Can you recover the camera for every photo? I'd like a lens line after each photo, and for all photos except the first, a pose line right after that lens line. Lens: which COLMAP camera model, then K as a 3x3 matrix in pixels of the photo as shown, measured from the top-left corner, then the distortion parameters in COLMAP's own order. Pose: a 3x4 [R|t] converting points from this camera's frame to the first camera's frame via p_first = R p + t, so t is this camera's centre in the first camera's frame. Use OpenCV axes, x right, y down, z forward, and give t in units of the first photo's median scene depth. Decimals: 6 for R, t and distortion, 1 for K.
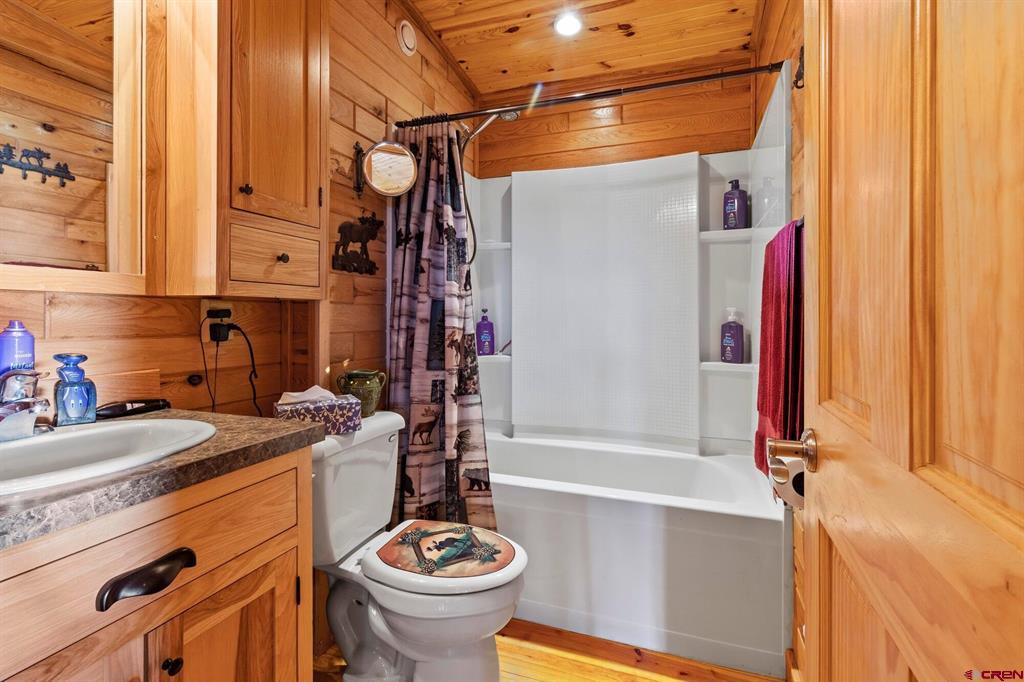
lens RADIAL K [[480.8, 0, 517.9], [0, 480.8, 312.6], [0, 0, 1]] dist [0.005270, 0.000426]
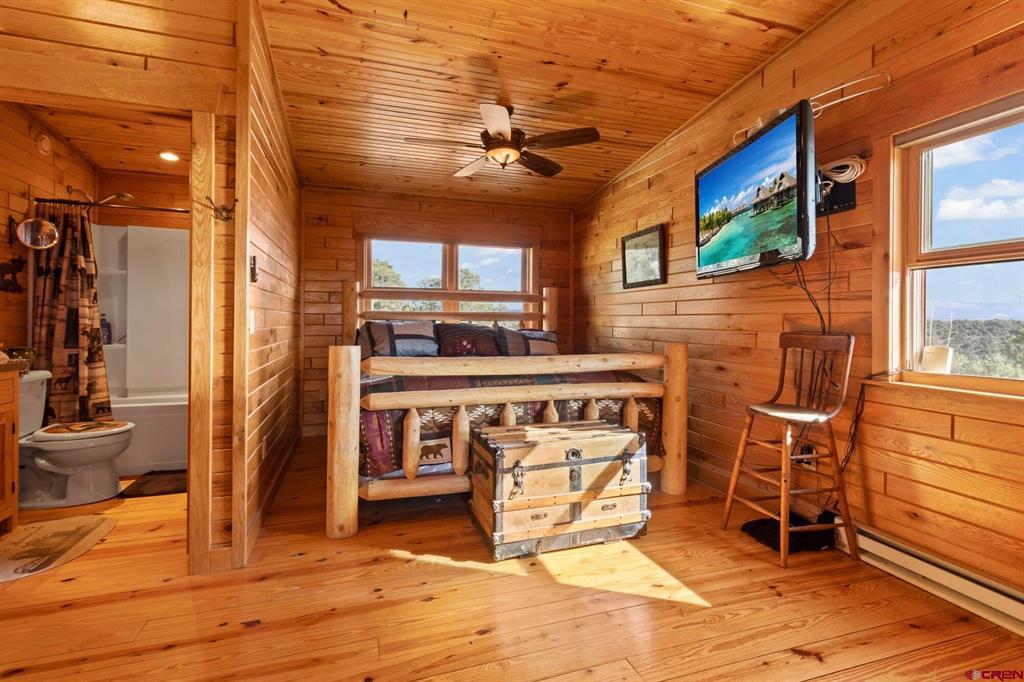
lens RADIAL K [[480.8, 0, 515.7], [0, 480.8, 318.9], [0, 0, 1]] dist [0.005270, 0.000426]
pose [[0.784965, 0.007527, 0.619494, 0.011067], [-0.008042, 0.999966, -0.001959, 0.001513], [-0.619487, -0.003444, 0.784999, -1.385699]]
